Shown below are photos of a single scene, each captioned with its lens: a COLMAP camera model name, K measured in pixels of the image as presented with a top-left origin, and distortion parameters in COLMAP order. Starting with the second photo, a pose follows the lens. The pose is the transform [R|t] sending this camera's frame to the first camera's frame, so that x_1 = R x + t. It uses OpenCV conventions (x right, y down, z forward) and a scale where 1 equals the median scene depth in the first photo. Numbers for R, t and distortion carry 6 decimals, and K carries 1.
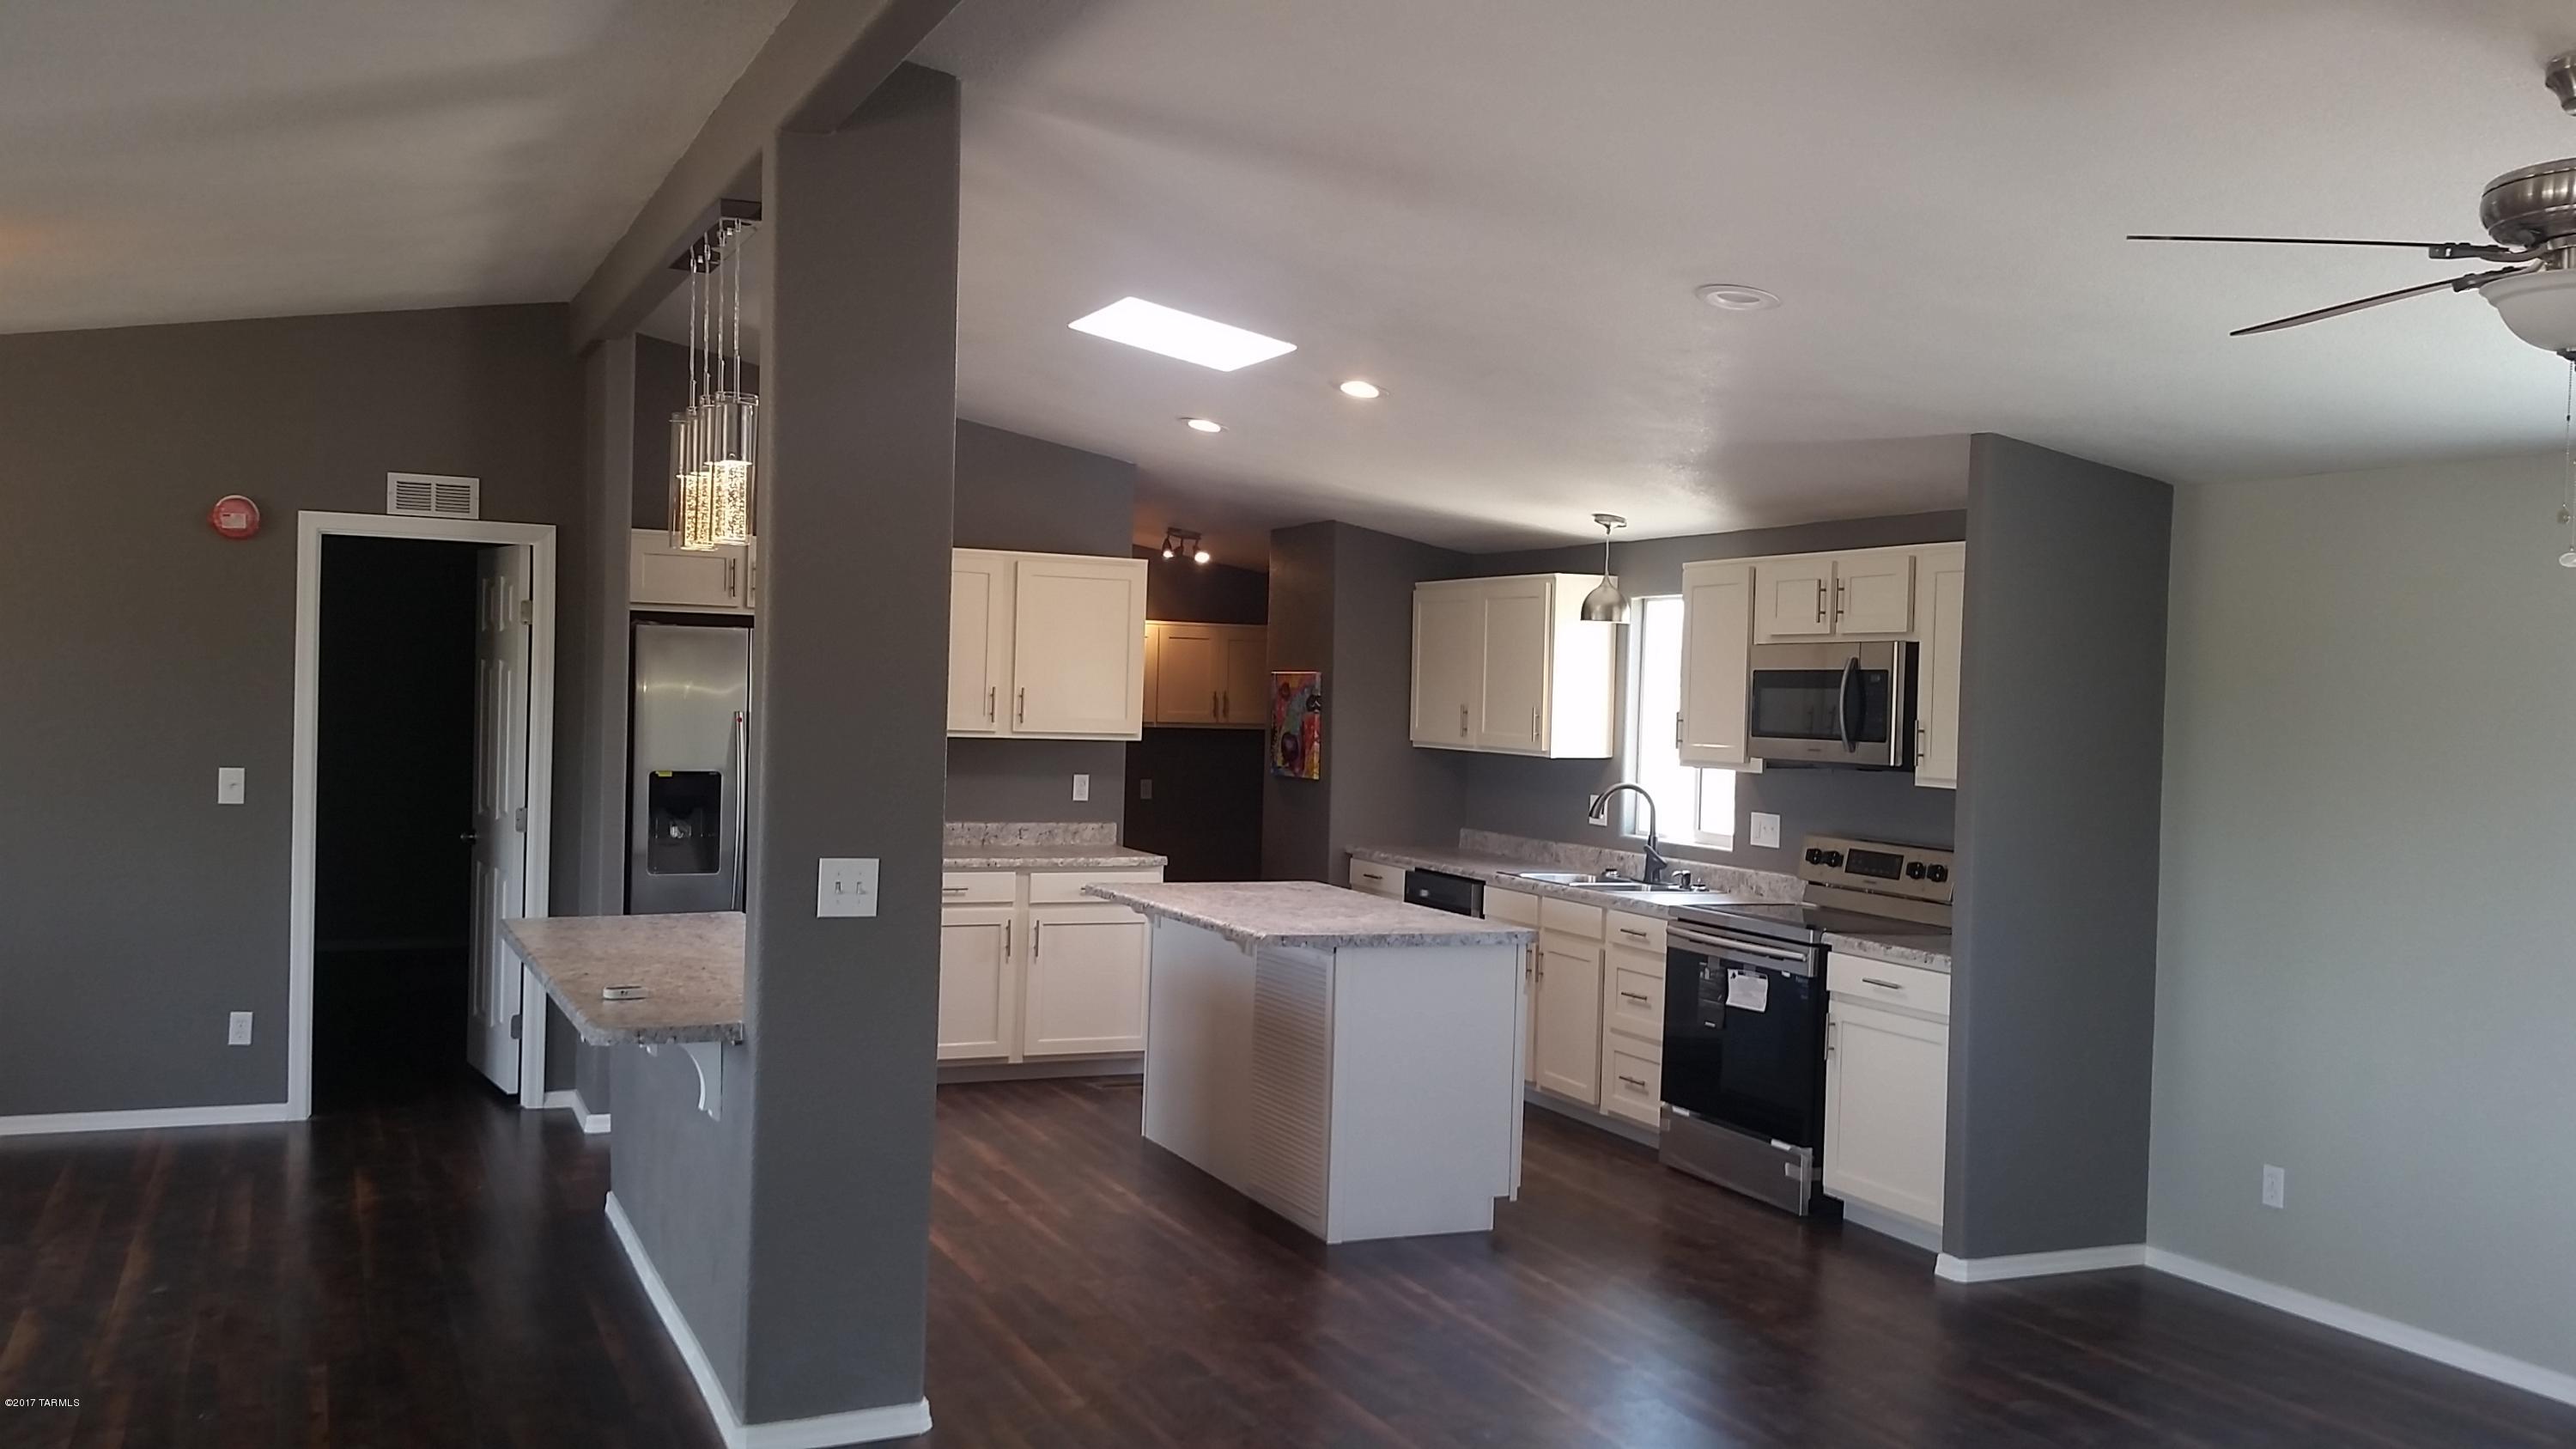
lens RADIAL K [[2141.9, 0, 1245.2], [0, 2141.9, 725.9], [0, 0, 1]] dist [0.218268, -0.353238]
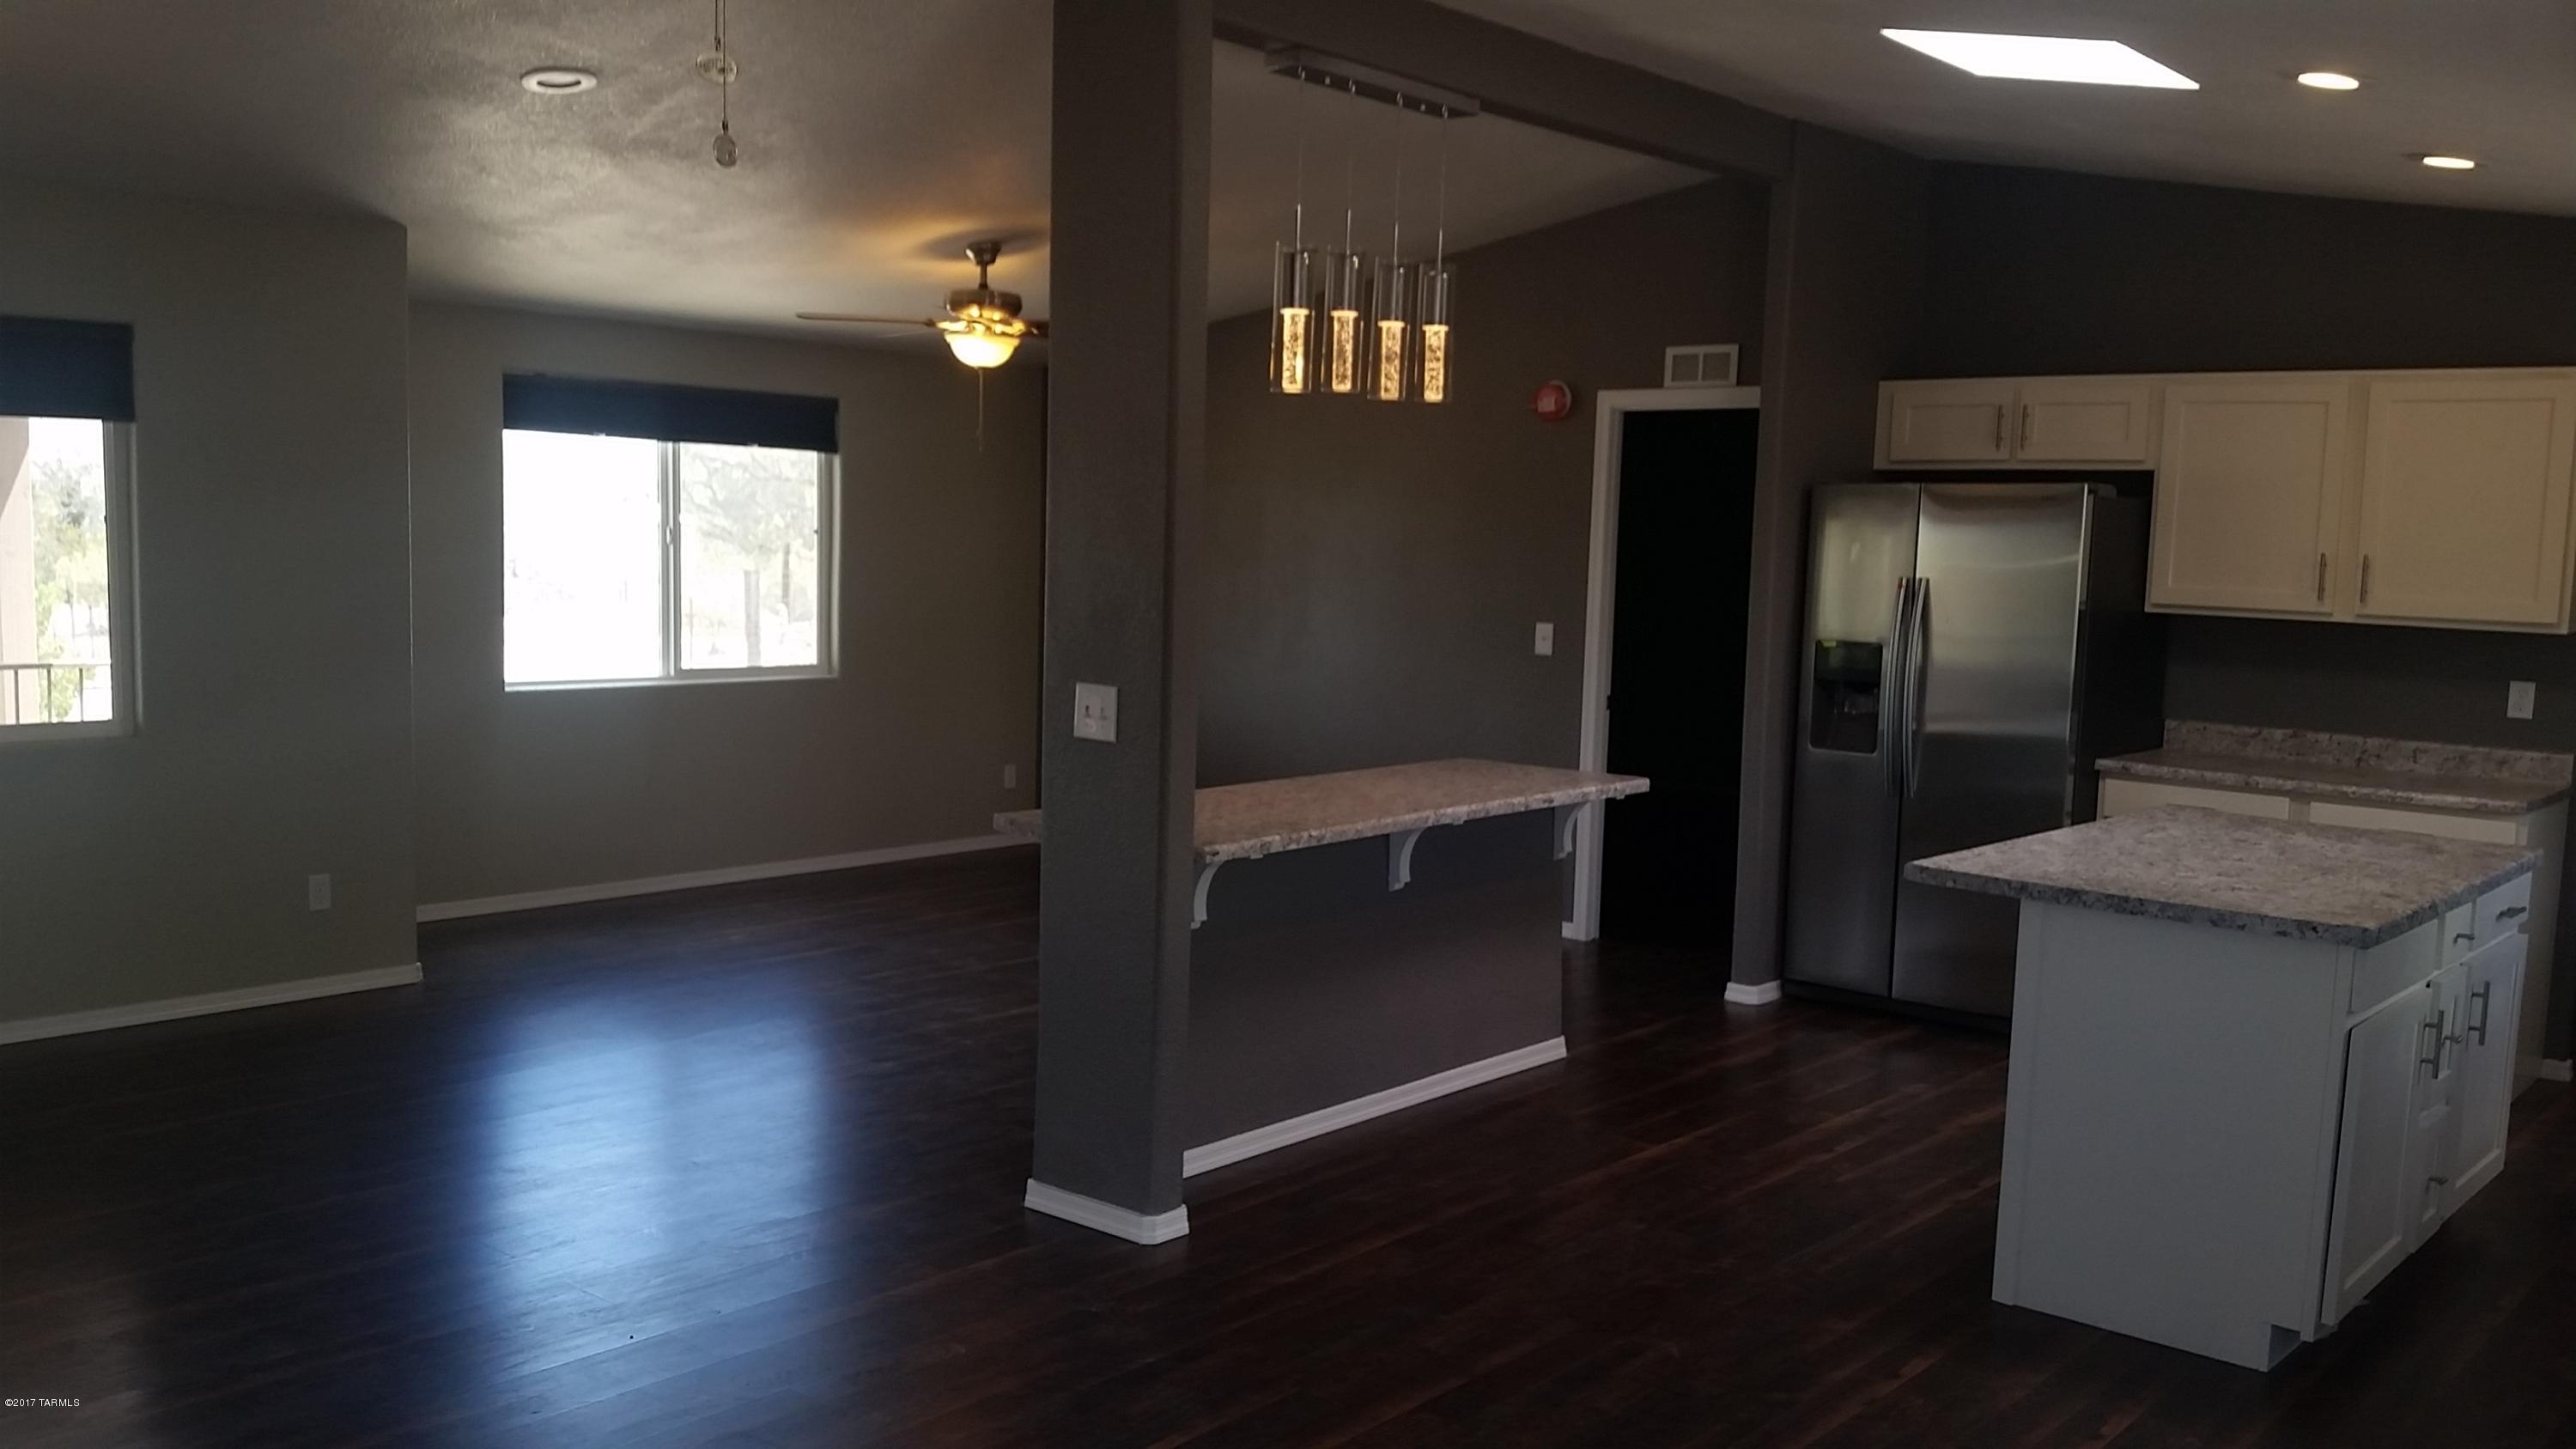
lens RADIAL K [[2141.9, 0, 1245.2], [0, 2141.9, 725.9], [0, 0, 1]] dist [0.218268, -0.353238]
pose [[0.434388, 0.070985, -0.897924, 0.465467], [-0.035026, 0.997467, 0.061910, 0.008289], [0.900044, 0.004558, 0.435774, 0.361806]]
